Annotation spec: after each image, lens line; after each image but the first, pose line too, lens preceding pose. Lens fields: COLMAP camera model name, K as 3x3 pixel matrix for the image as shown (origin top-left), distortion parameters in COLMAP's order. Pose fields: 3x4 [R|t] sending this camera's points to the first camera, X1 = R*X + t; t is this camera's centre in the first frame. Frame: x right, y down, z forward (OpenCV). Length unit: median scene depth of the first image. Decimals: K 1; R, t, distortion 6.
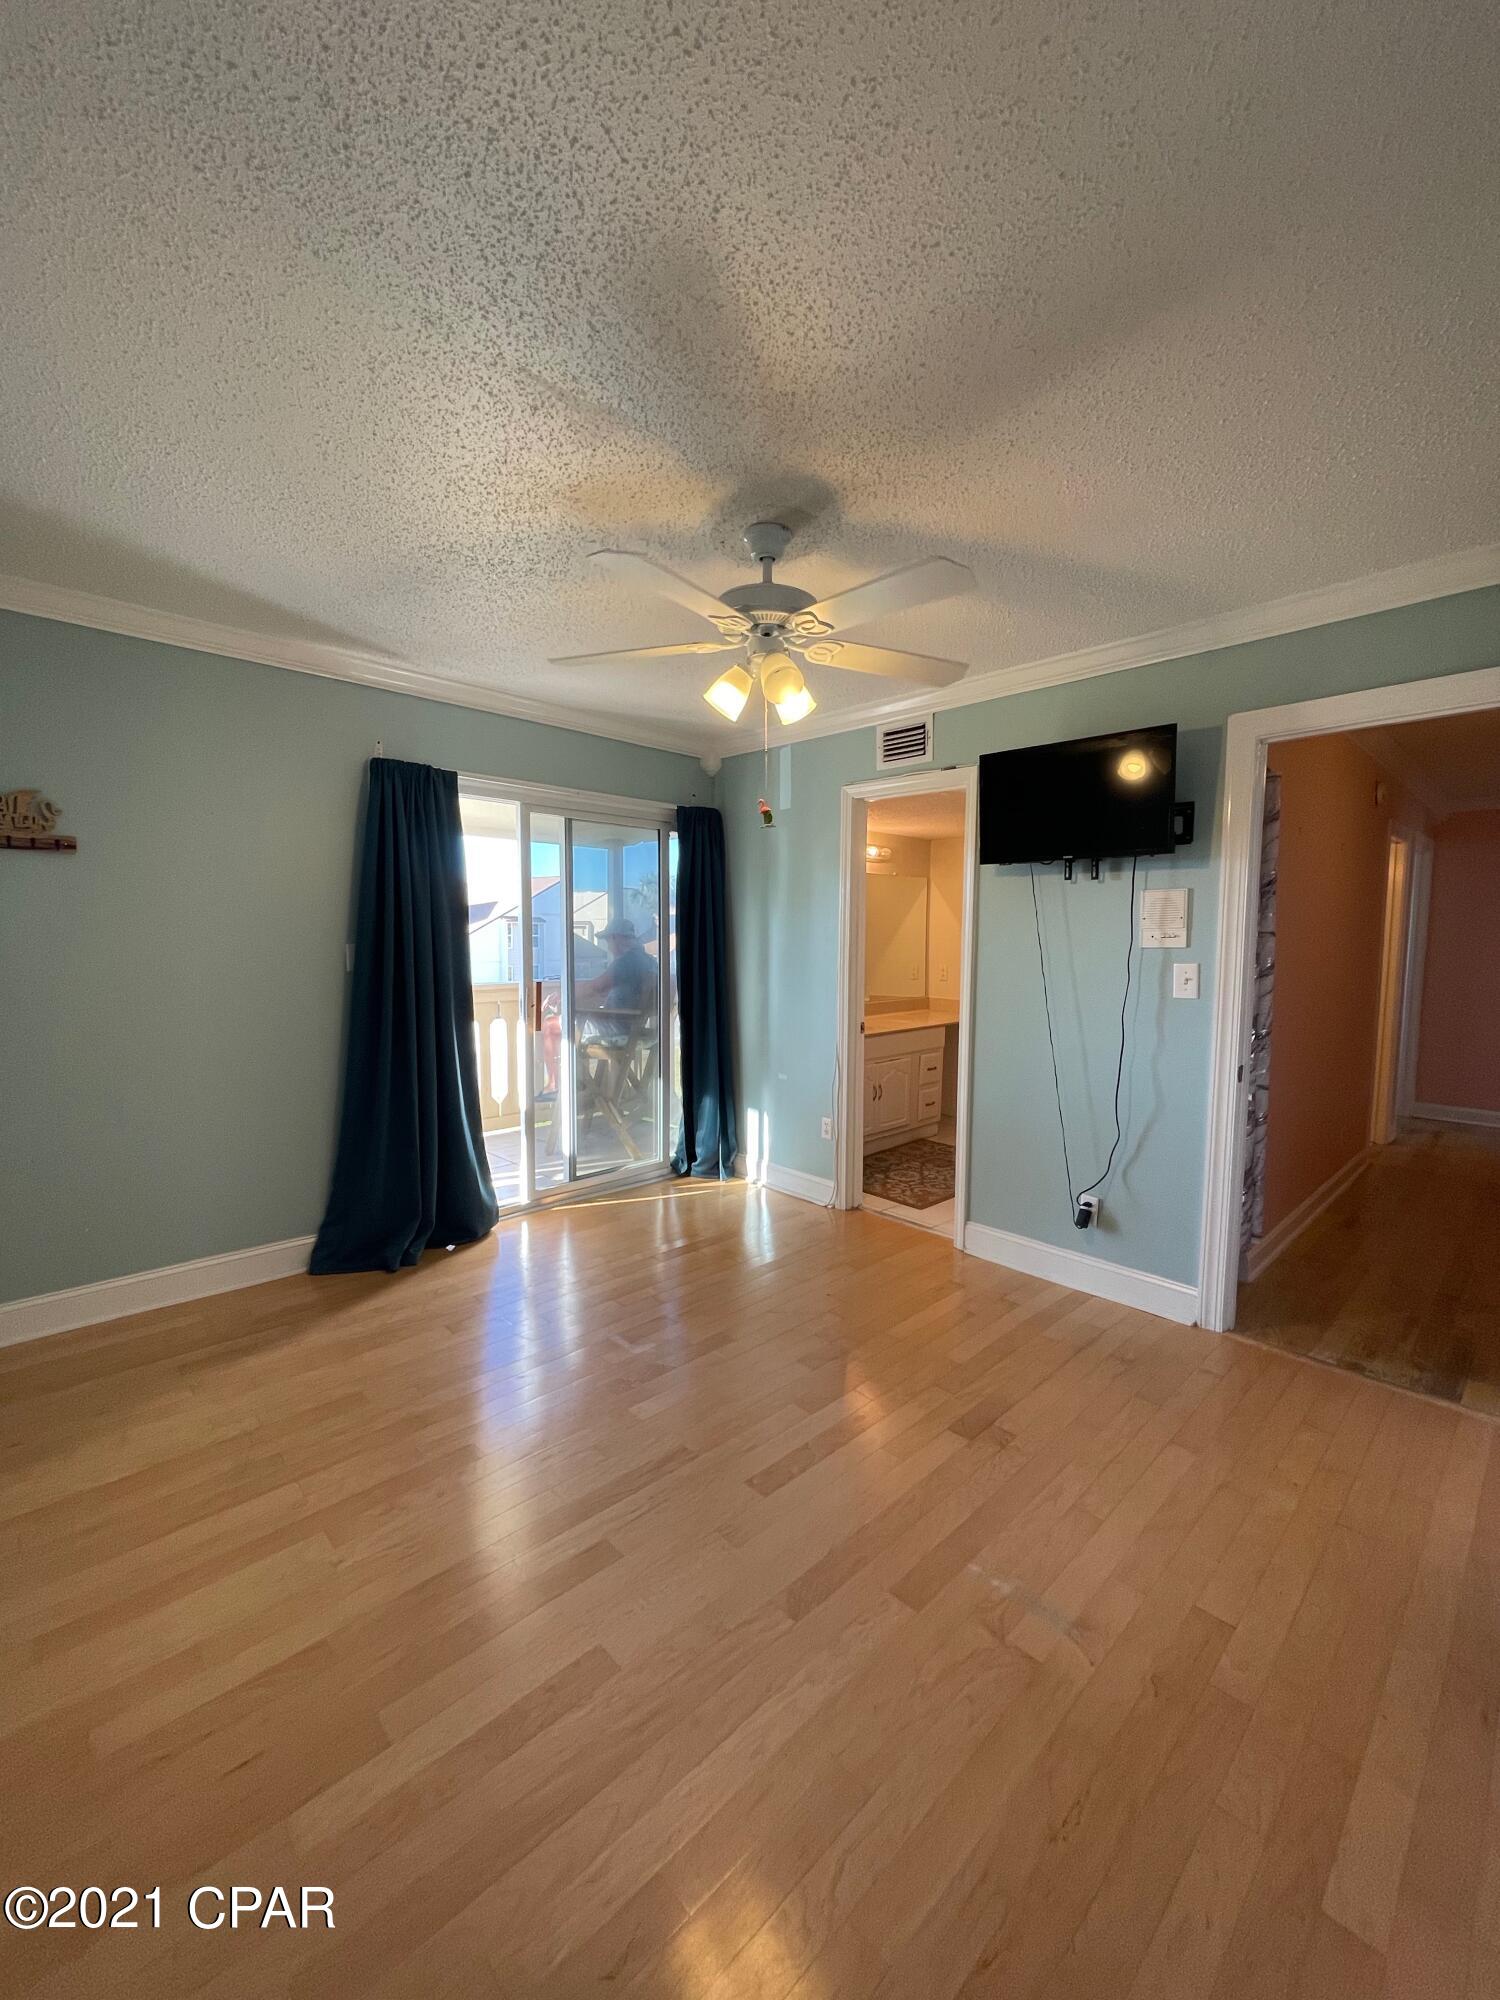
lens RADIAL K [[803.8, 0, 742.8], [0, 803.8, 996.7], [0, 0, 1]] dist [-0.001292, -0.000339]
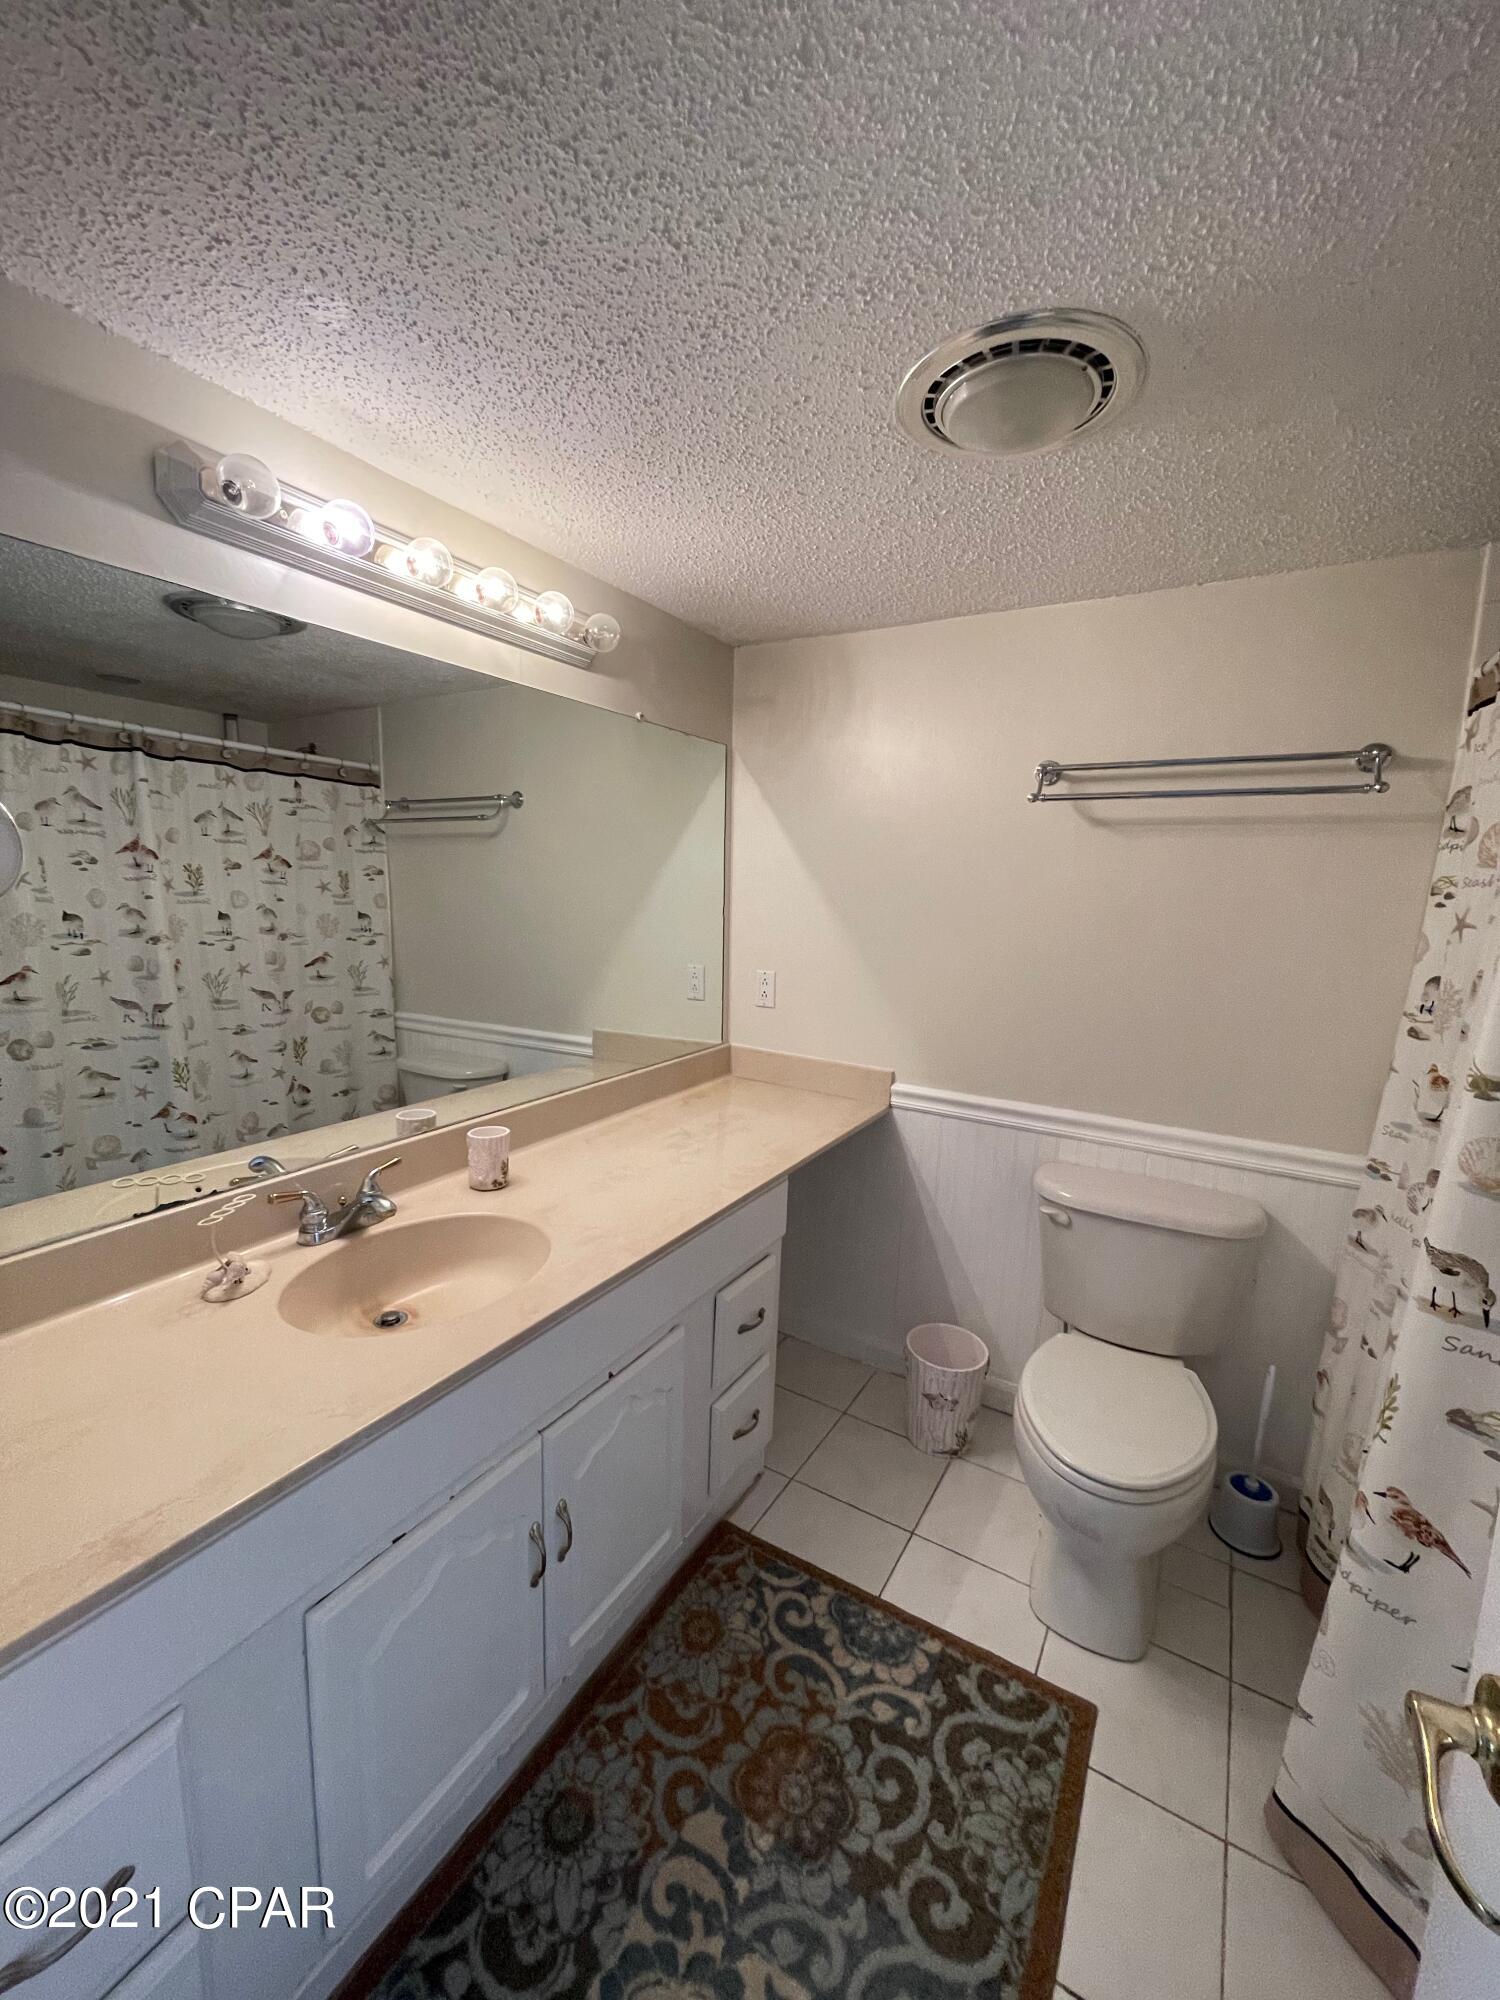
lens RADIAL K [[803.8, 0, 748.4], [0, 803.8, 1006.3], [0, 0, 1]] dist [-0.001292, -0.000339]
pose [[0.963096, -0.024854, 0.268009, 0.150501], [0.007688, 0.997861, 0.064911, -0.054875], [-0.269049, -0.060455, 0.961227, 0.694947]]
